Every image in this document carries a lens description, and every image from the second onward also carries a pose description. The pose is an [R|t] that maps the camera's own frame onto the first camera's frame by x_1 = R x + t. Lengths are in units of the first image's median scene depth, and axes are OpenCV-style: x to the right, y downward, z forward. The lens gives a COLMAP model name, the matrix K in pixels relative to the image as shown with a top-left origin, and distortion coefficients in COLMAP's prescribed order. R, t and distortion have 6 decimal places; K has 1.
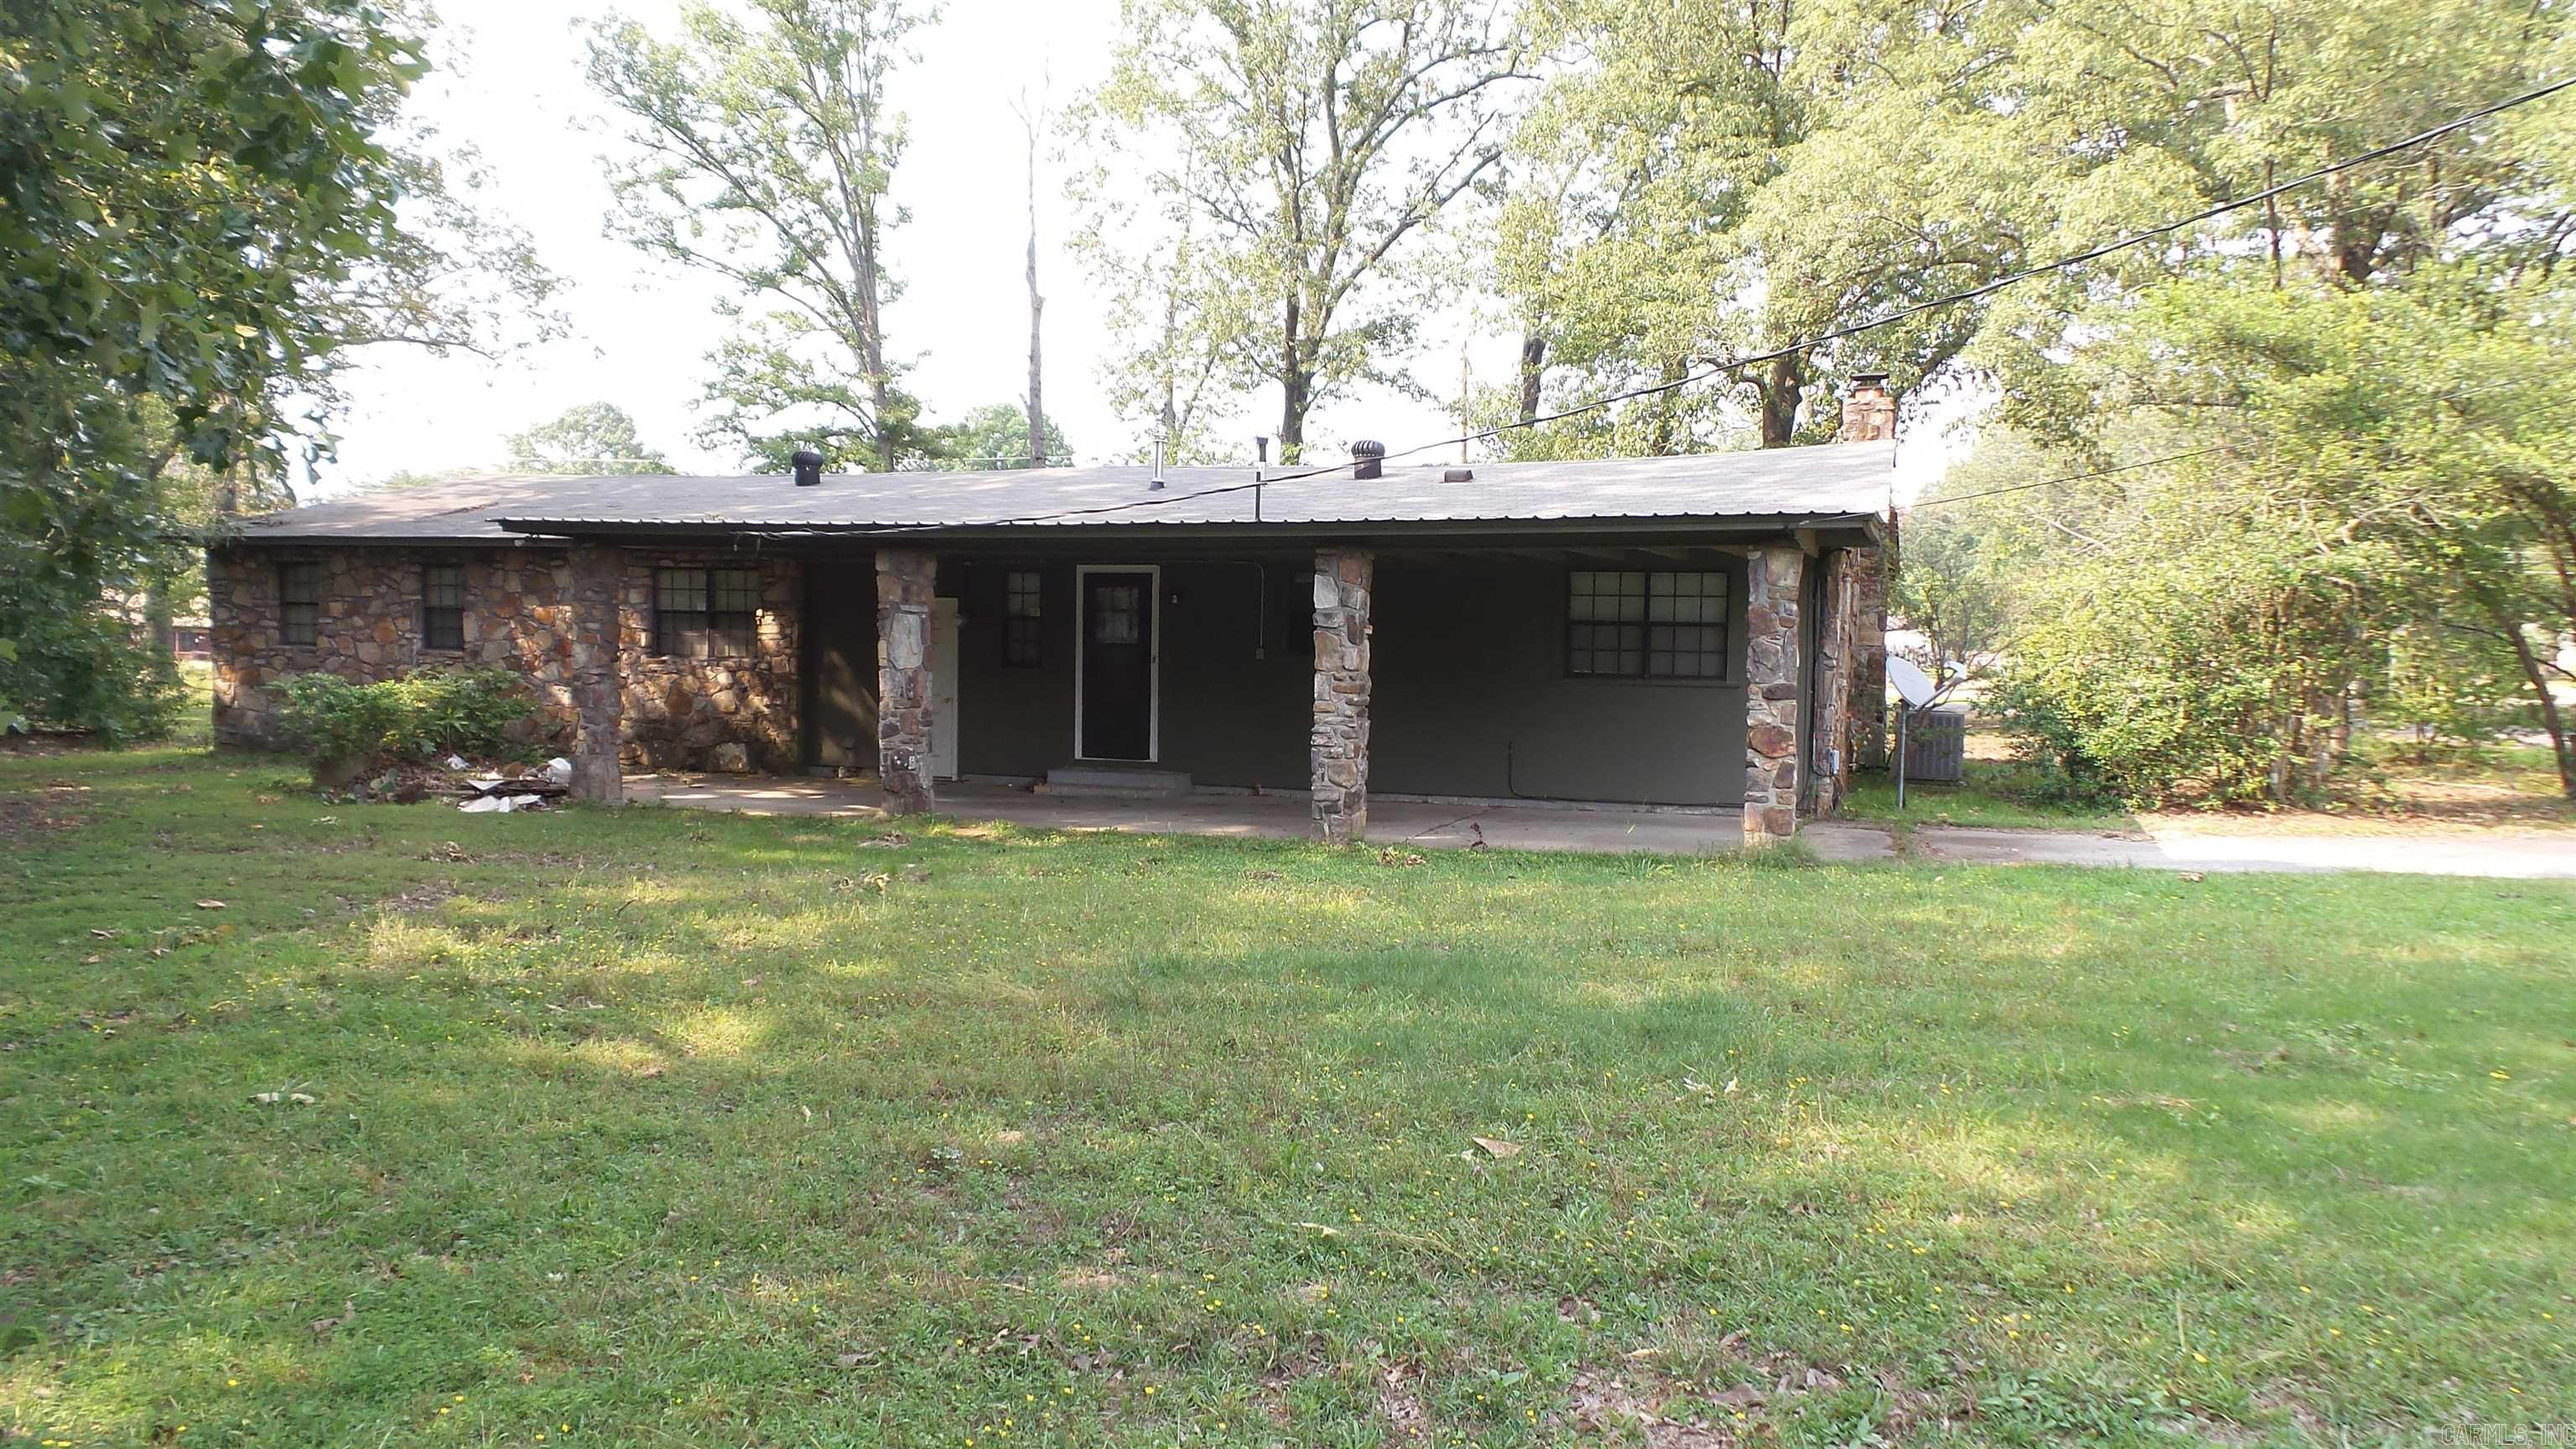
lens RADIAL K [[1761.3, 0, 1288.0], [0, 1761.3, 724.5], [0, 0, 1]] dist [0.016611, -0.001232]
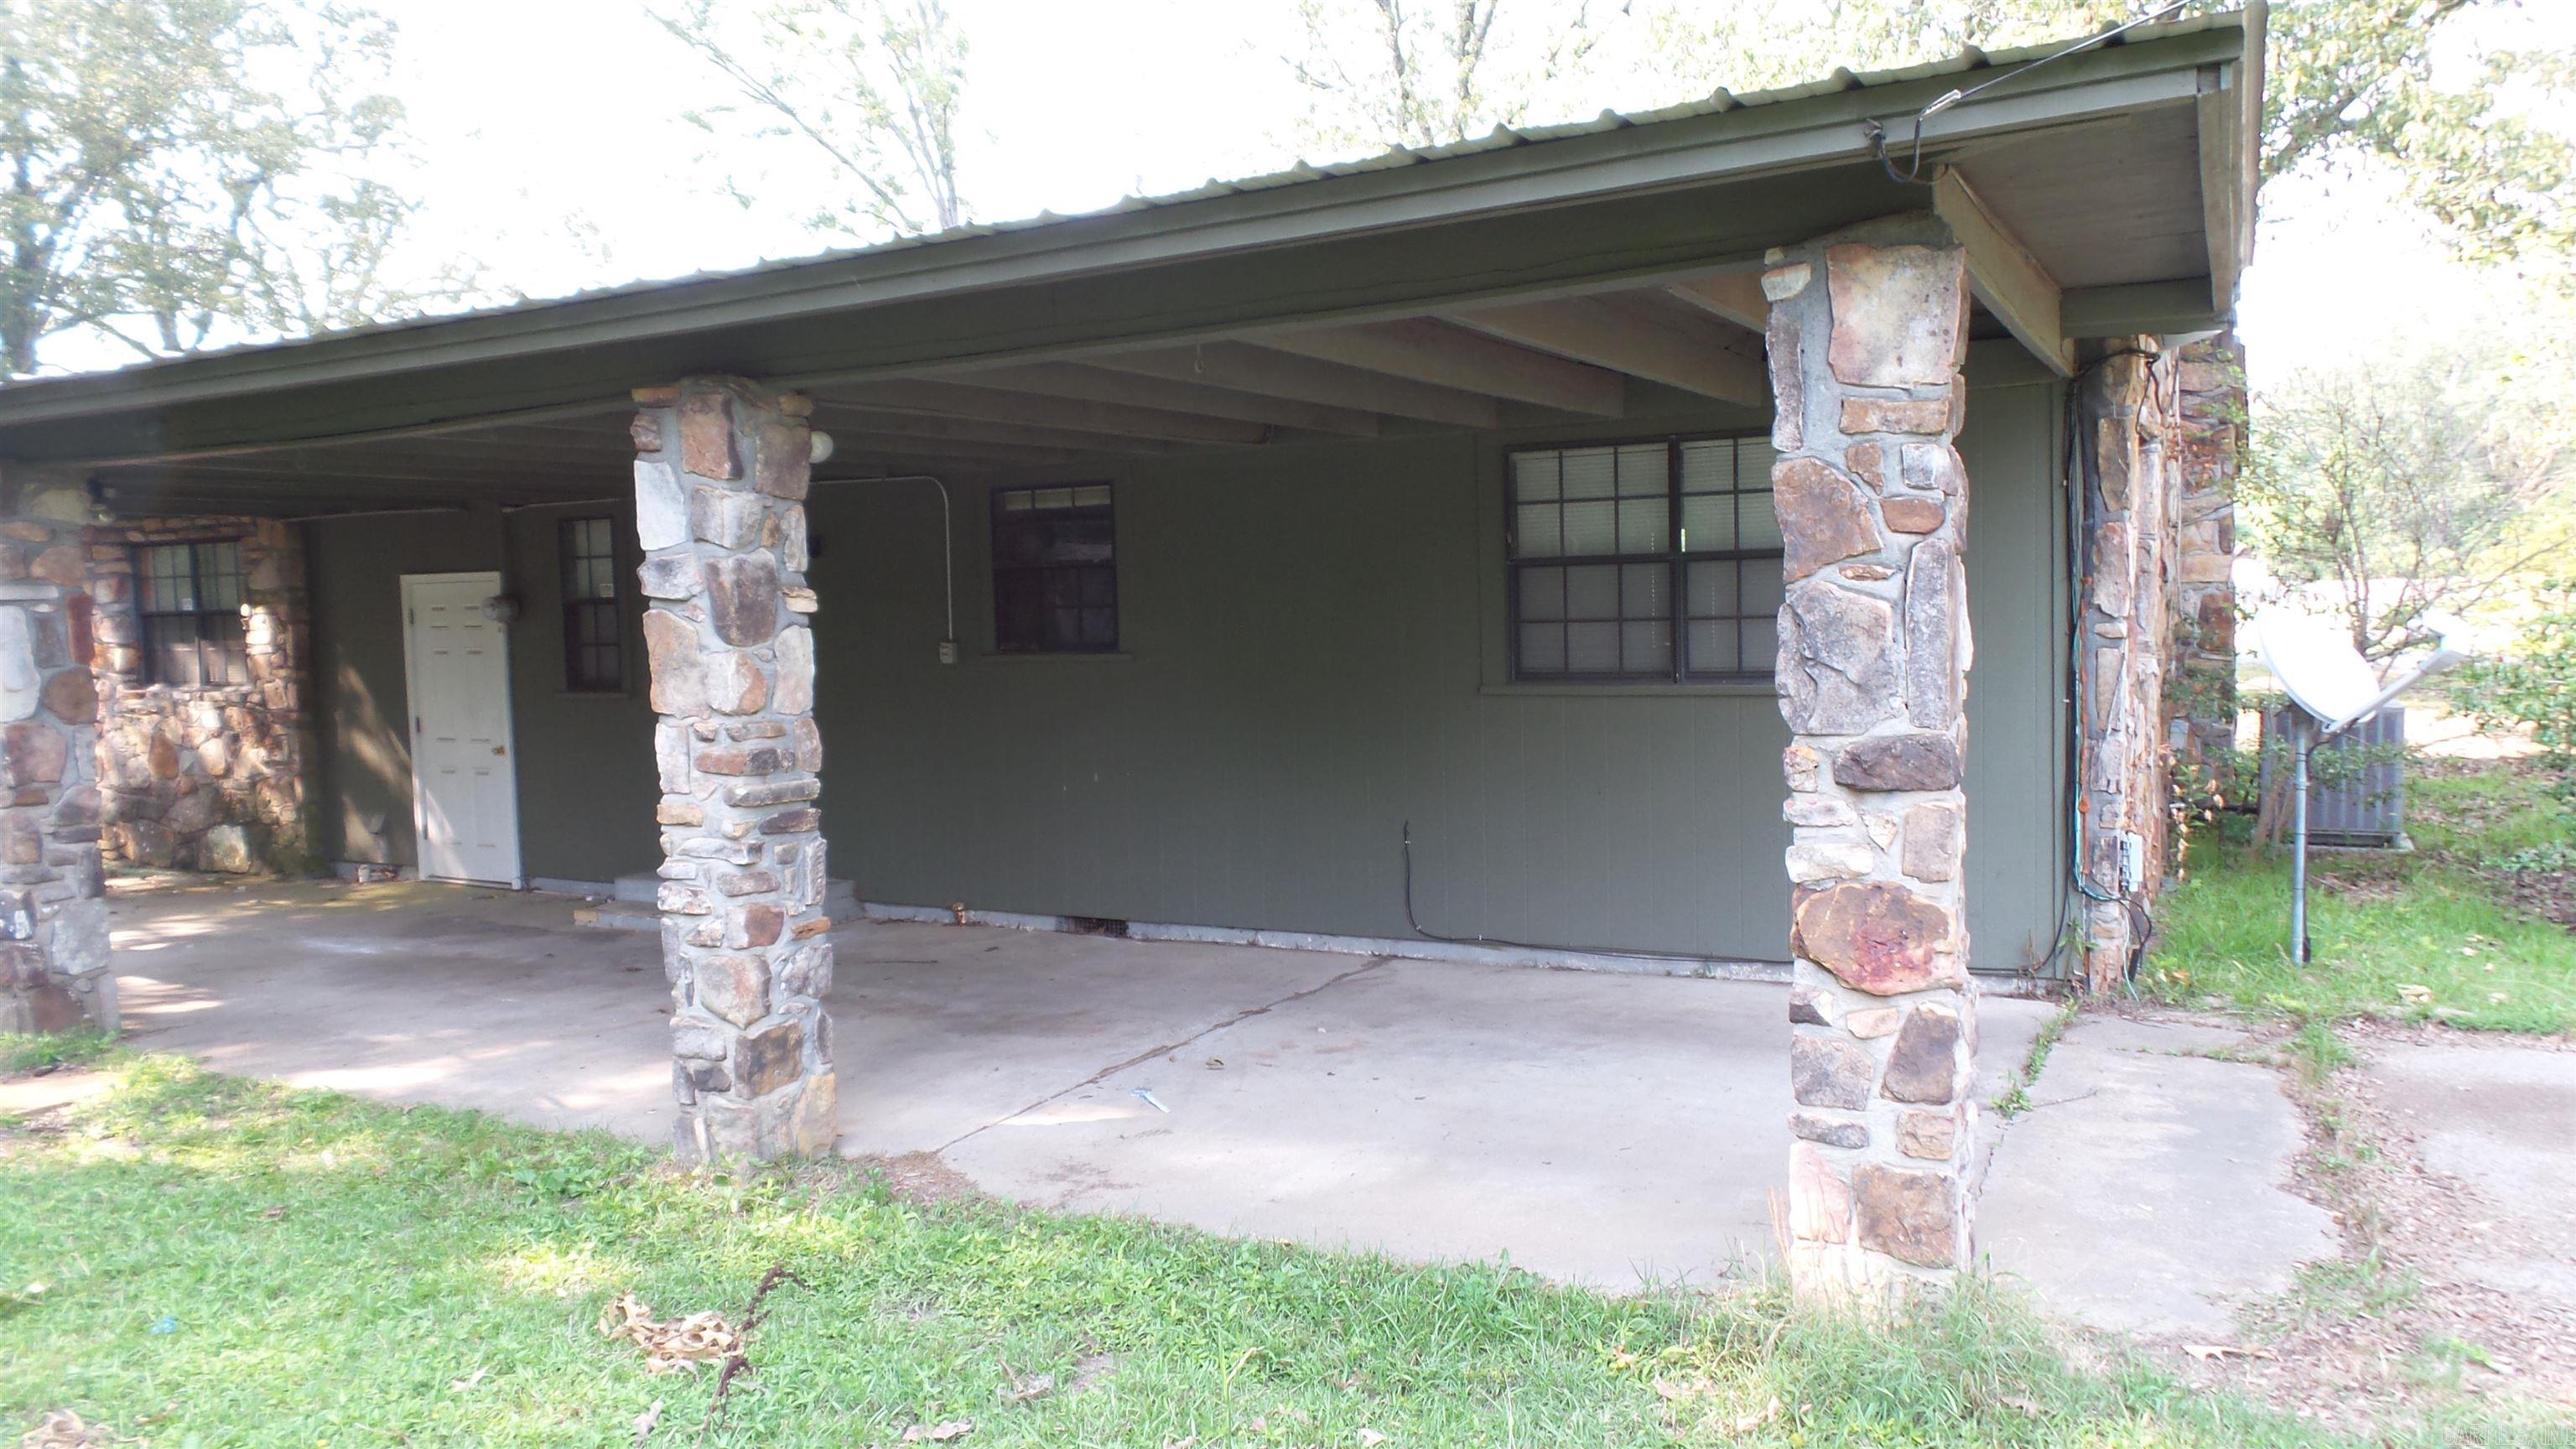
lens RADIAL K [[1775.5, 0, 1288.0], [0, 1775.5, 724.5], [0, 0, 1]] dist [-0.001920, 0.001308]
pose [[0.987684, -0.031669, -0.153224, 0.142535], [0.034341, 0.999300, 0.014820, -0.020416], [0.152648, -0.019899, 0.988080, 0.443532]]
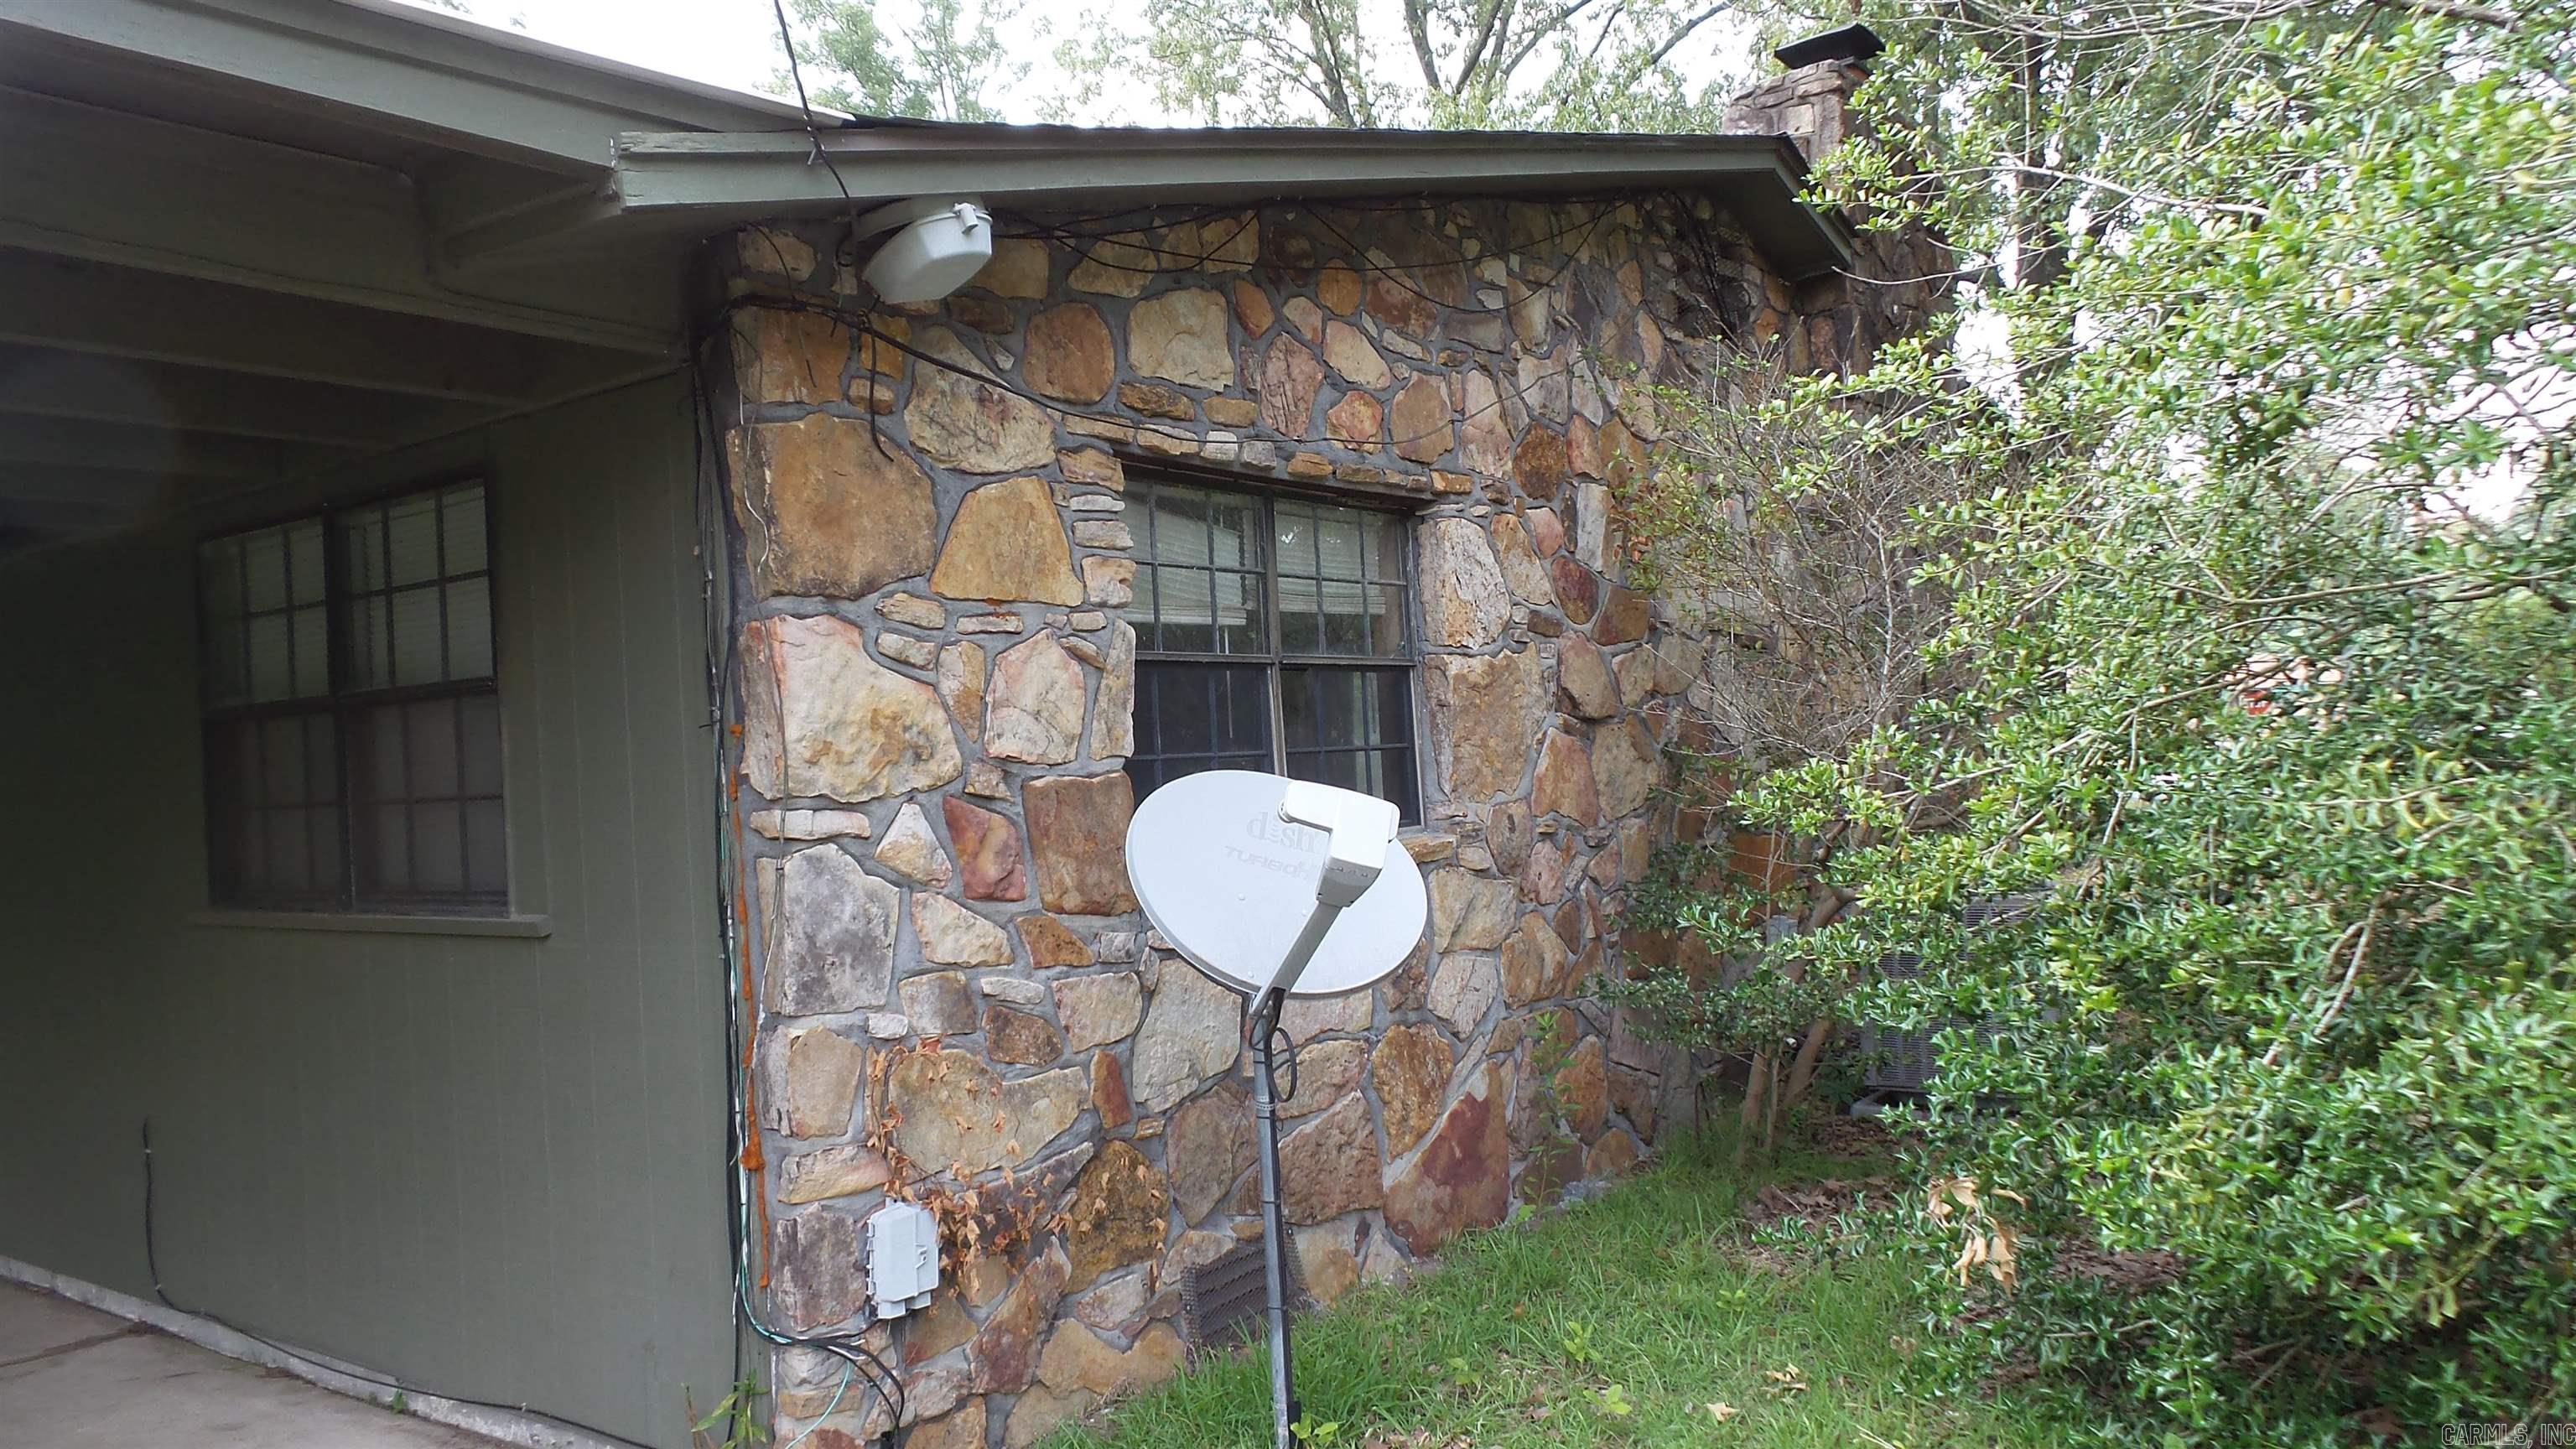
lens RADIAL K [[1775.5, 0, 1288.0], [0, 1775.5, 724.5], [0, 0, 1]] dist [-0.001920, 0.001308]
pose [[0.959141, -0.067009, -0.274879, 0.341286], [0.048009, 0.996006, -0.075284, -0.021743], [0.278826, 0.059011, 0.958527, 0.638373]]
